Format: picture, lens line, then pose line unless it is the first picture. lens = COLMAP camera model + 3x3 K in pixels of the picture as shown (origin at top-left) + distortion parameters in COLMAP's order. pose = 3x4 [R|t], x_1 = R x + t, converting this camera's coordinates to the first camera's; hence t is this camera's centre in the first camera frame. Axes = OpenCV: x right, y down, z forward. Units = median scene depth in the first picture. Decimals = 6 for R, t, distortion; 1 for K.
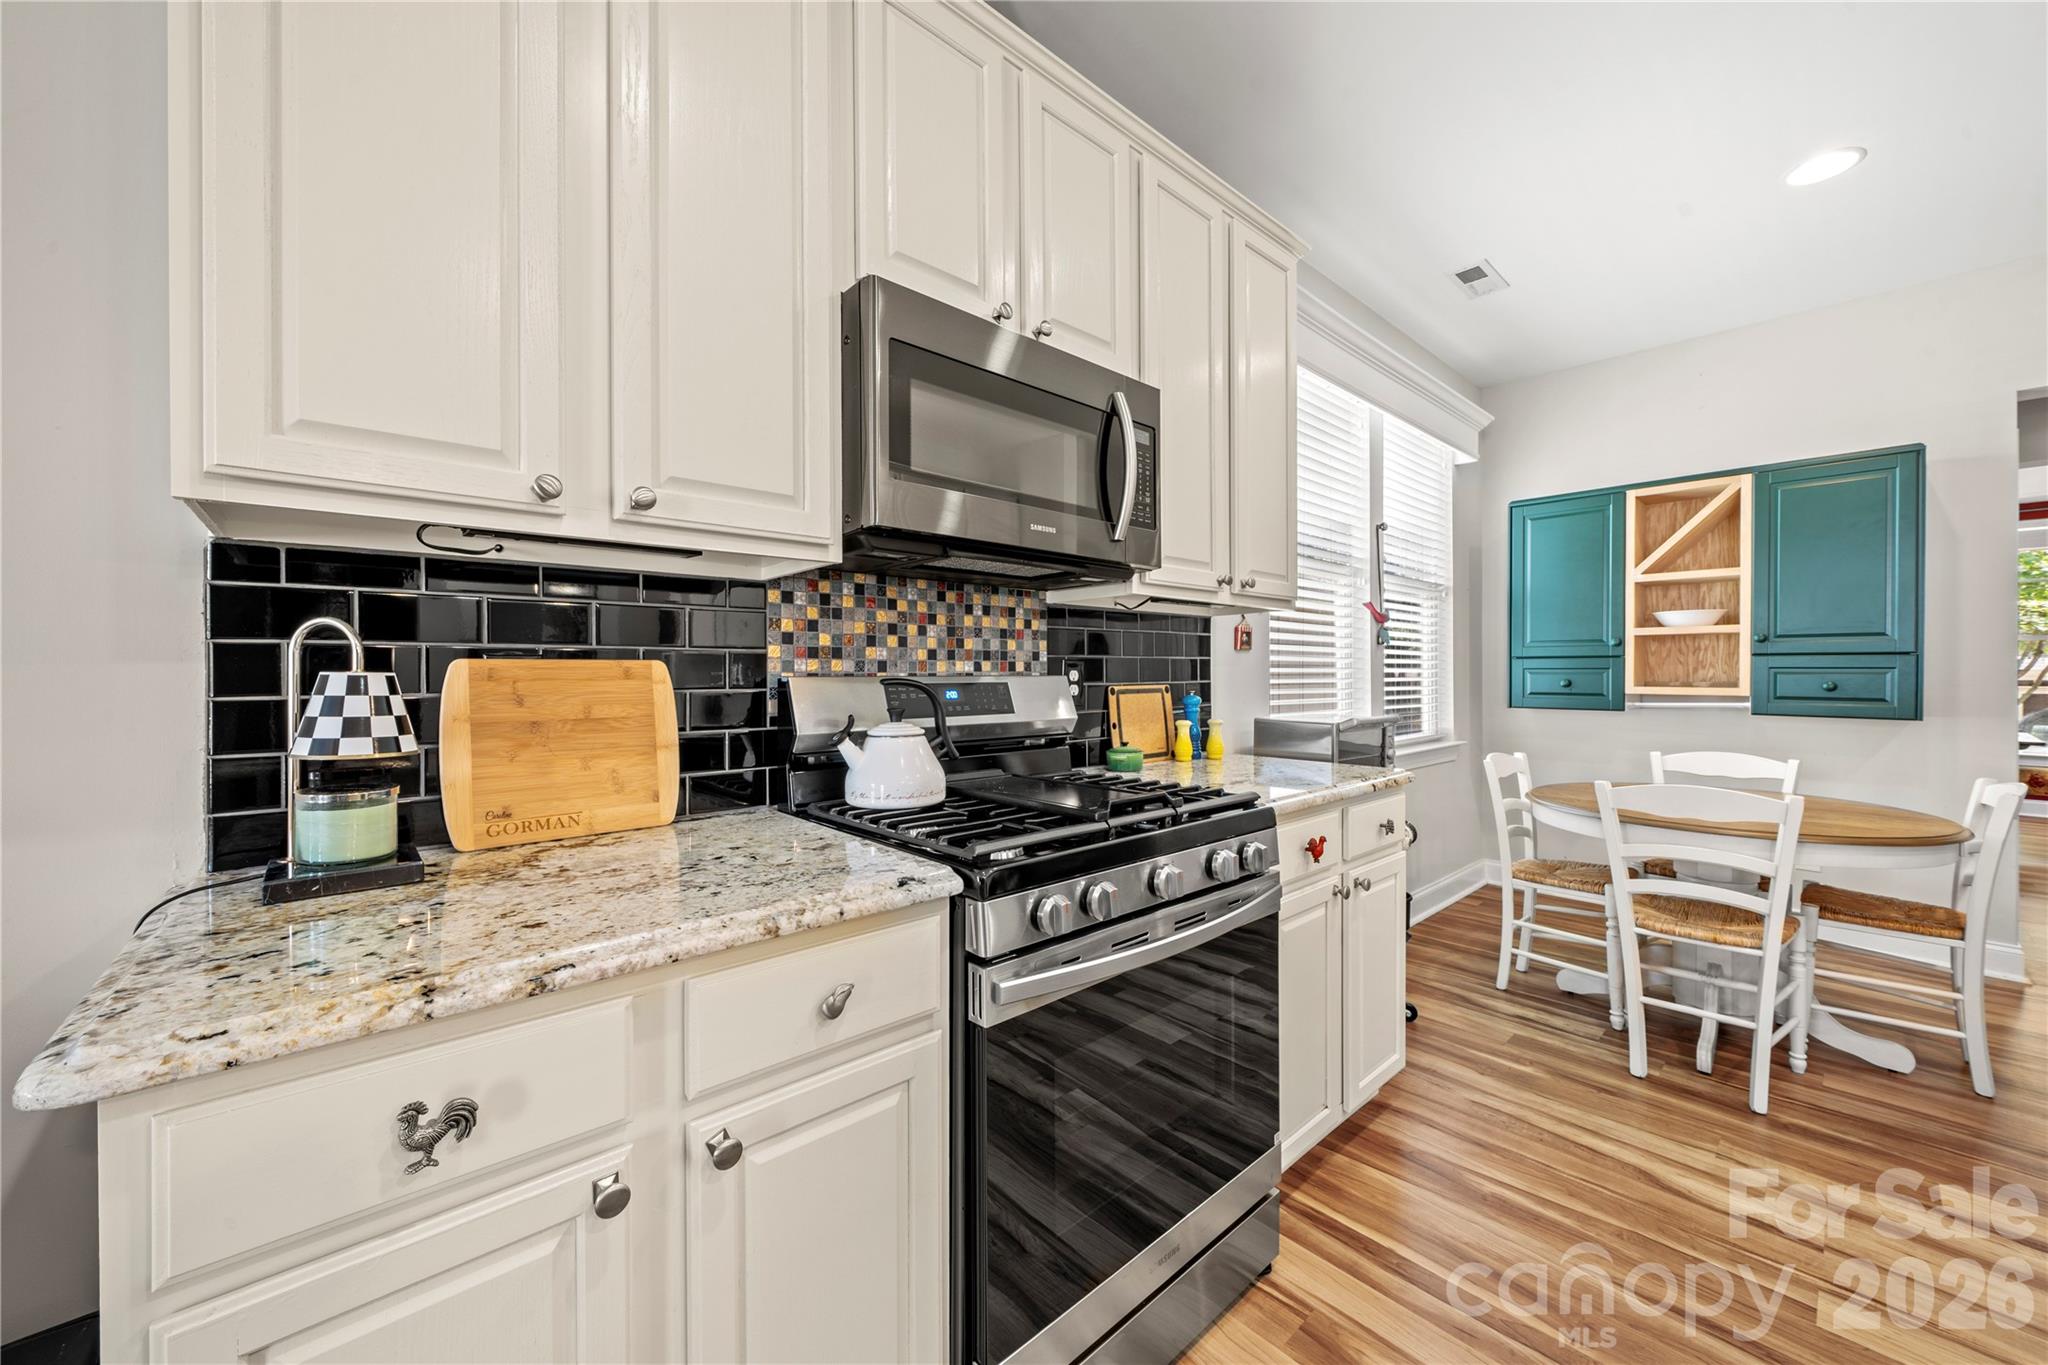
lens RADIAL K [[763.7, 0, 1018.2], [0, 763.7, 677.3], [0, 0, 1]] dist [-0.002576, -0.000293]
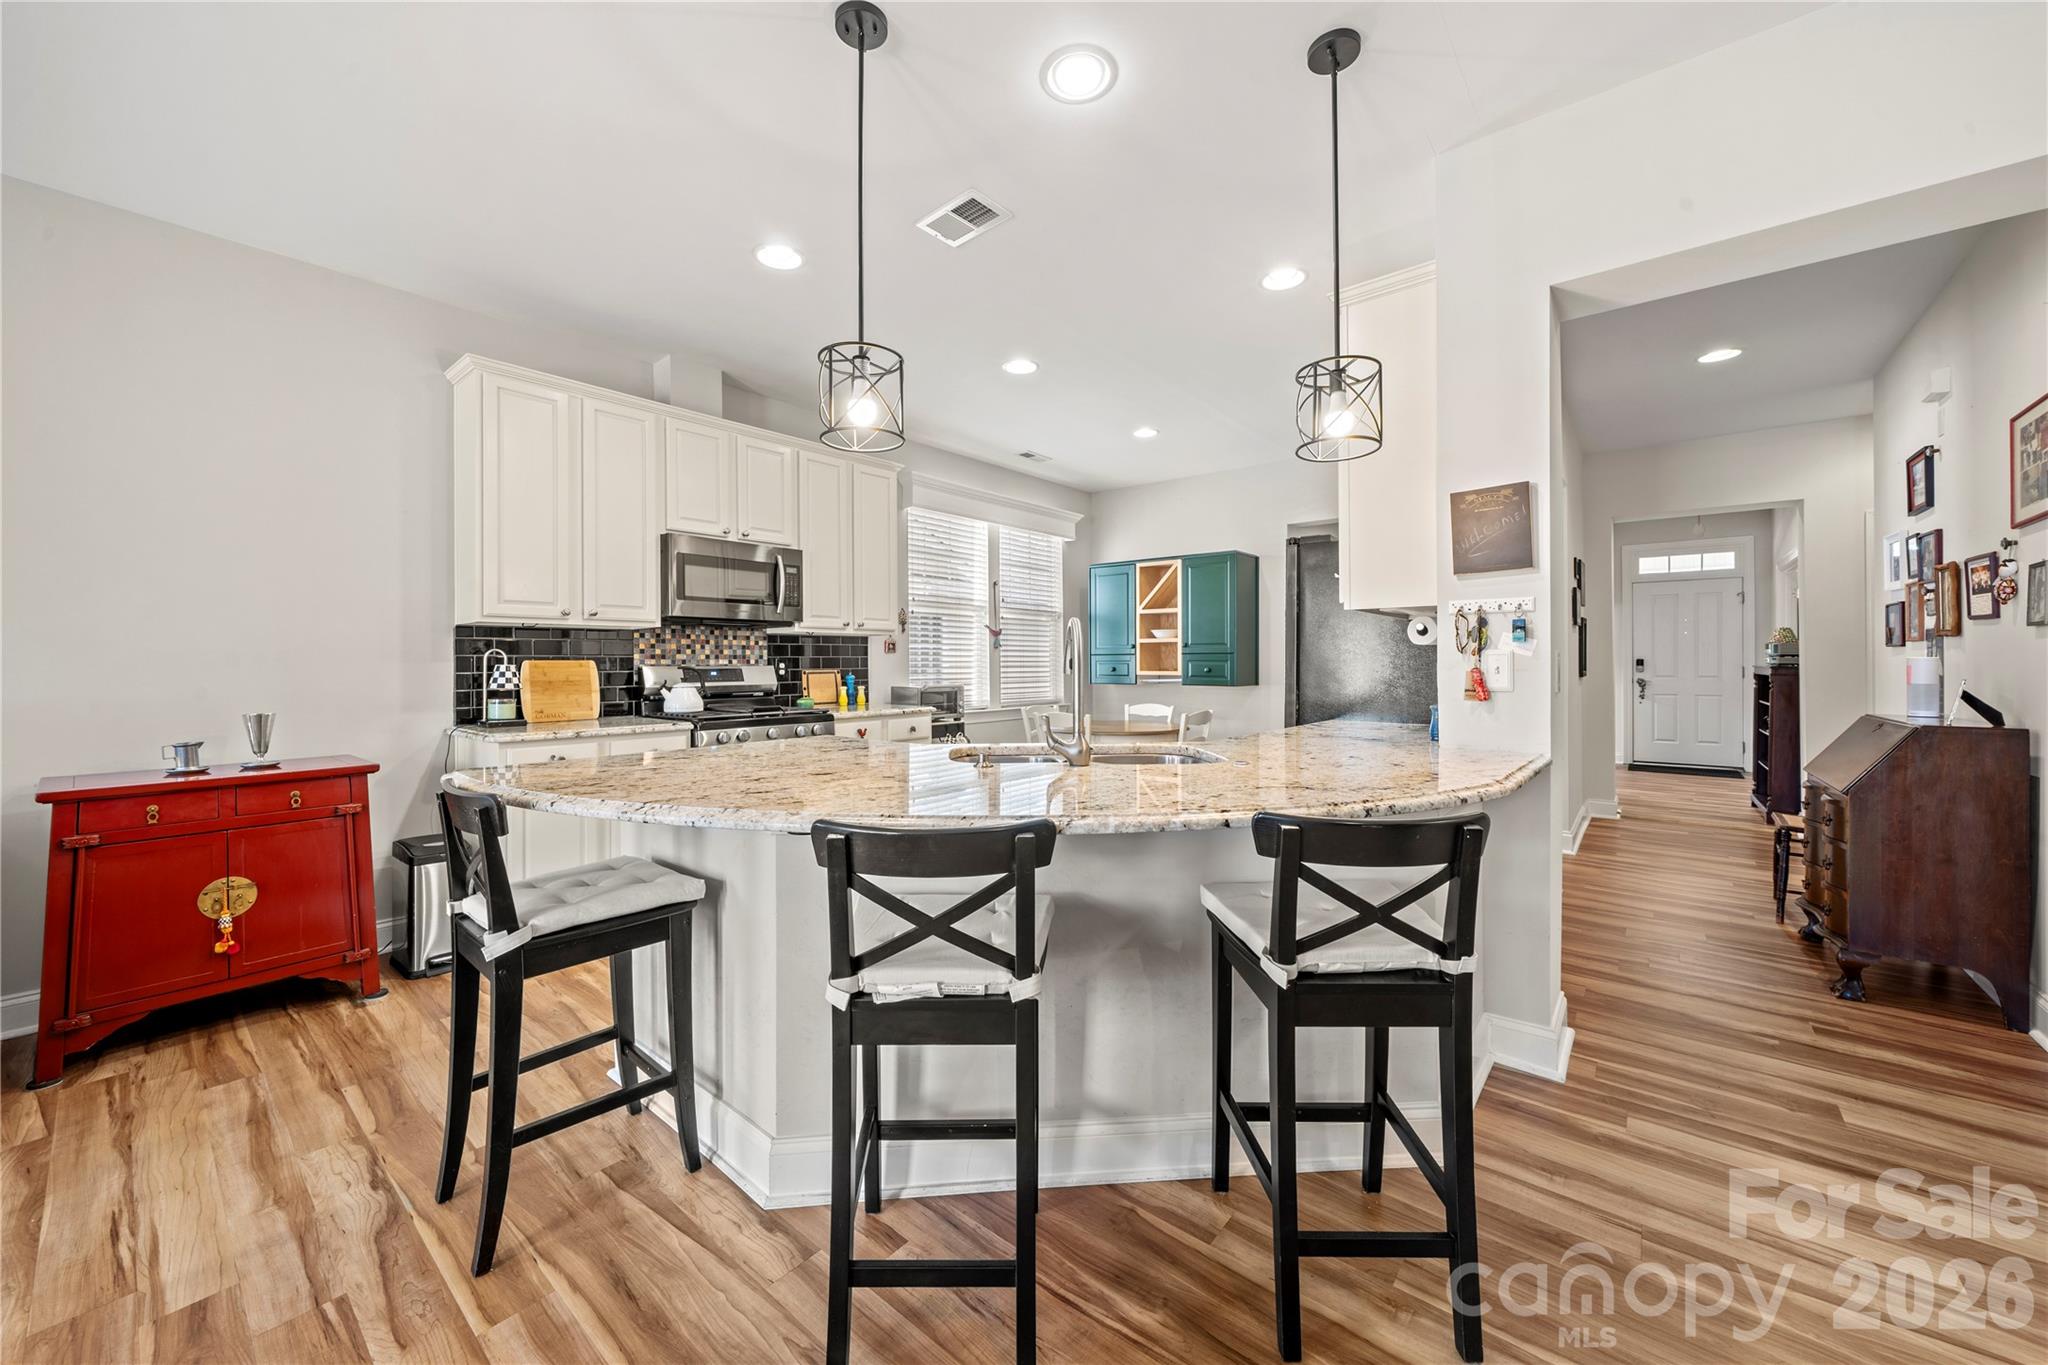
lens RADIAL K [[756.5, 0, 1018.0], [0, 756.5, 661.6], [0, 0, 1]] dist [0.000799, -0.000028]
pose [[0.989960, -0.002581, 0.141327, 0.495538], [0.003909, 0.999951, -0.009119, 0.009953], [-0.141297, 0.009580, 0.989921, -1.428230]]
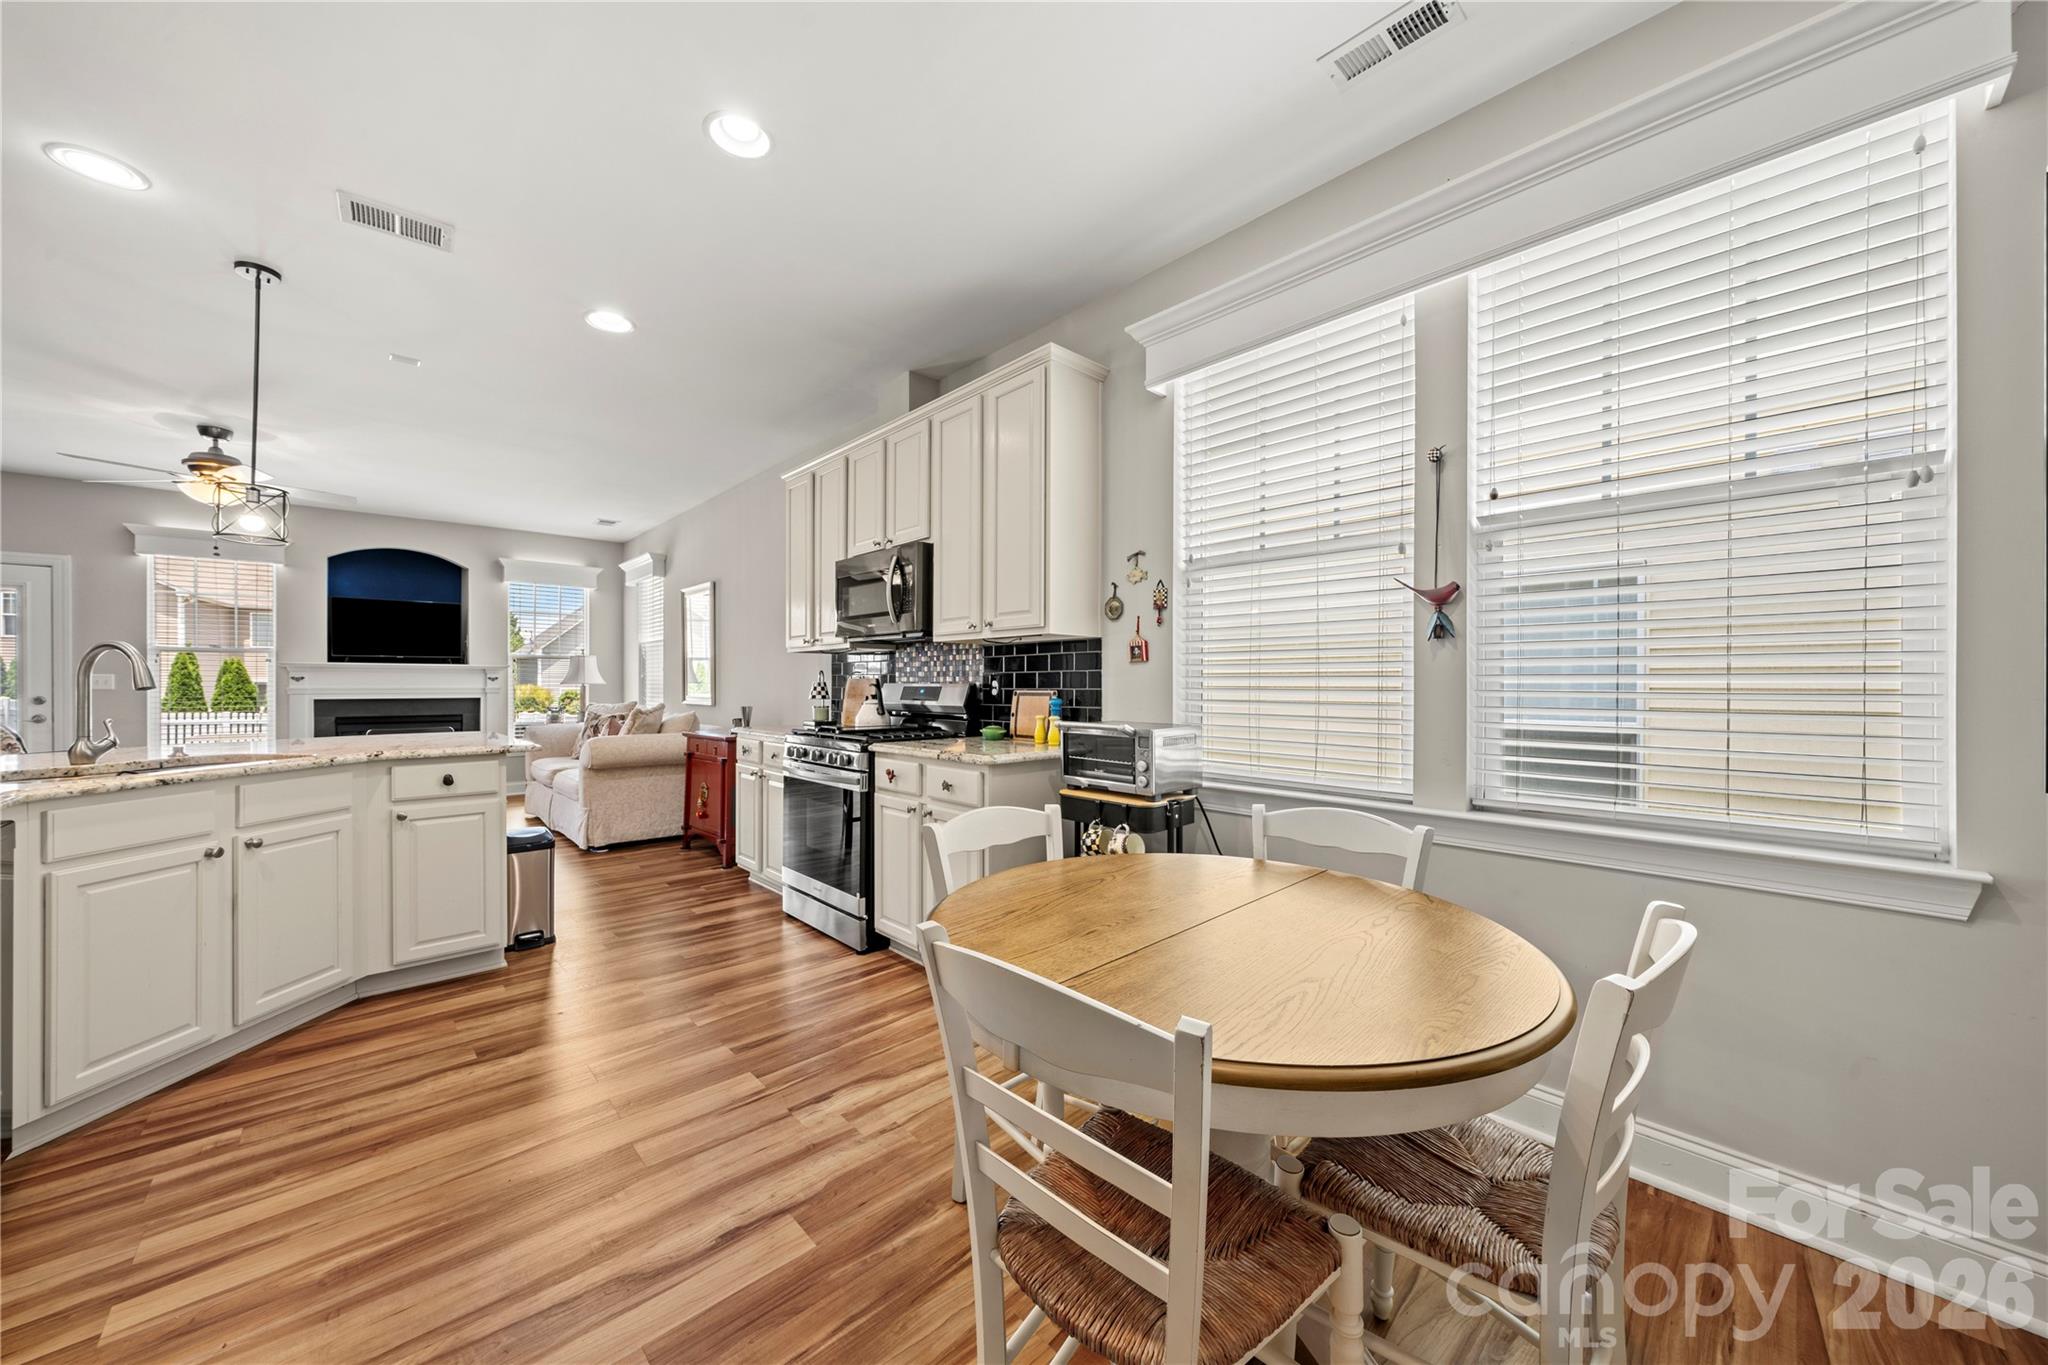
lens RADIAL K [[727.7, 0, 1019.5], [0, 727.7, 687.2], [0, 0, 1]] dist [-0.000256, -0.000089]
pose [[0.015012, 0.006173, -0.999868, 1.974323], [-0.007900, 0.999950, 0.006055, -0.005378], [0.999856, 0.007808, 0.015060, 1.162133]]
